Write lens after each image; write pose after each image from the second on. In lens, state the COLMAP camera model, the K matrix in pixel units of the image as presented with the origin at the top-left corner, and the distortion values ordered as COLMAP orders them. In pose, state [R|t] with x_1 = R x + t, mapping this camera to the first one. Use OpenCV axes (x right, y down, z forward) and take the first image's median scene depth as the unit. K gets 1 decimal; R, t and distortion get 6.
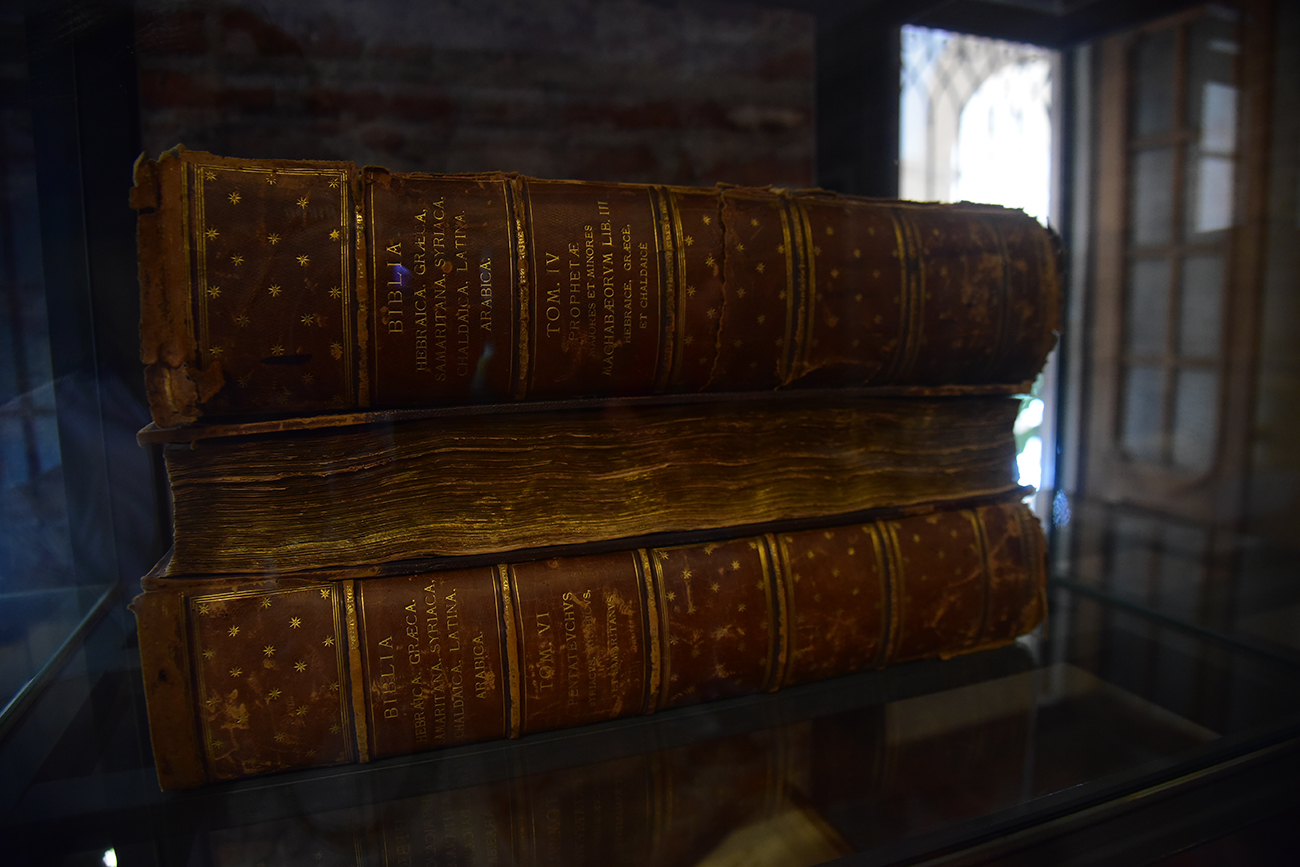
lens RADIAL K [[889.6, 0, 651.2], [0, 889.6, 432.3], [0, 0, 1]] dist [-0.003225, 0.000399]
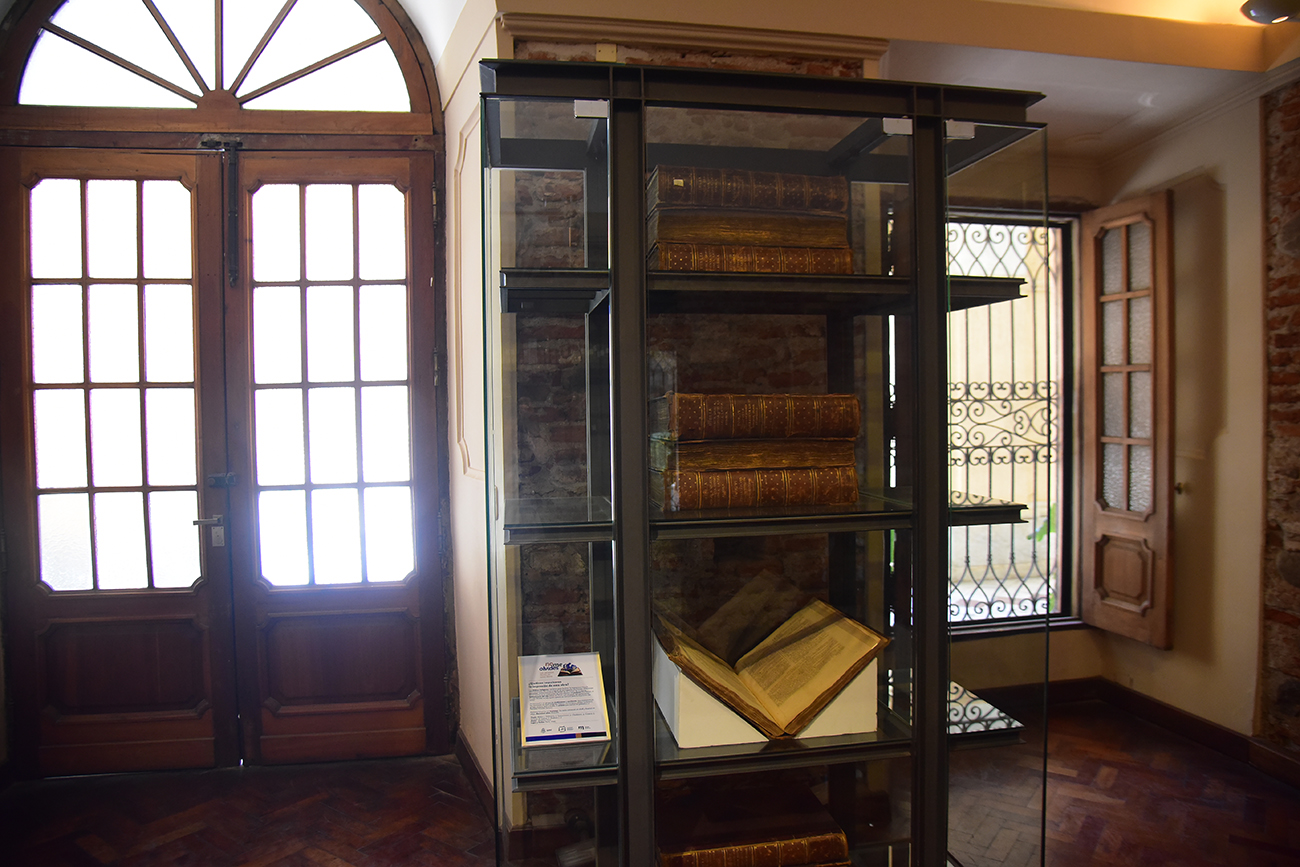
lens RADIAL K [[889.6, 0, 652.2], [0, 889.6, 433.3], [0, 0, 1]] dist [-0.003225, 0.000399]
pose [[0.985567, 0.012652, -0.168814, 0.238346], [-0.027321, 0.996019, -0.084854, 0.345252], [0.167068, 0.088241, 0.981989, -3.703963]]
